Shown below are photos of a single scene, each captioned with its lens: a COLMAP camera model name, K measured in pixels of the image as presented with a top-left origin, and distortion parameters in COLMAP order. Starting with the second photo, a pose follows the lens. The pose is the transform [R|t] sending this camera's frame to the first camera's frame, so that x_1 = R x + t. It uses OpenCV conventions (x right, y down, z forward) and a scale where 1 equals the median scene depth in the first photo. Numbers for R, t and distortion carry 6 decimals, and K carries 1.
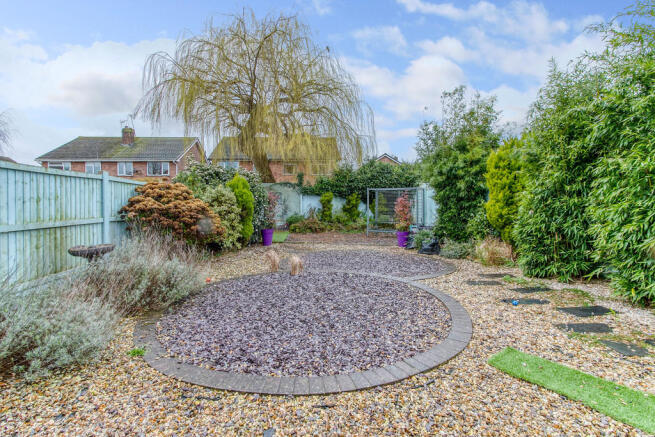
lens RADIAL K [[300.4, 0, 333.7], [0, 300.4, 204.2], [0, 0, 1]] dist [0.001563, 0.001189]
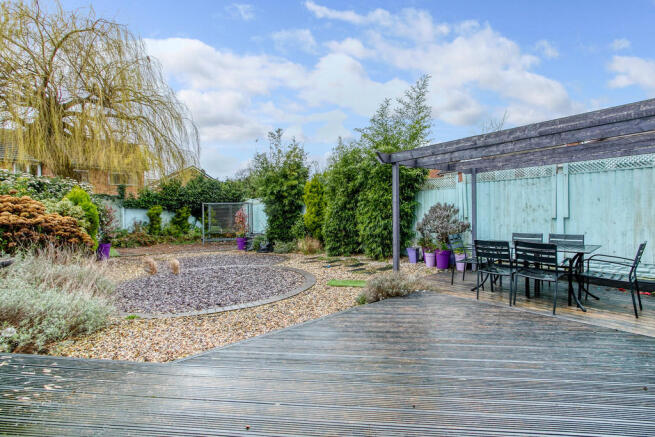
lens RADIAL K [[300.4, 0, 327.4], [0, 300.4, 216.1], [0, 0, 1]] dist [0.001563, 0.001189]
pose [[0.808853, -0.012152, 0.587885, -0.303672], [0.013254, 0.999909, 0.002434, 0.002317], [-0.587861, 0.005823, 0.808941, -0.315697]]
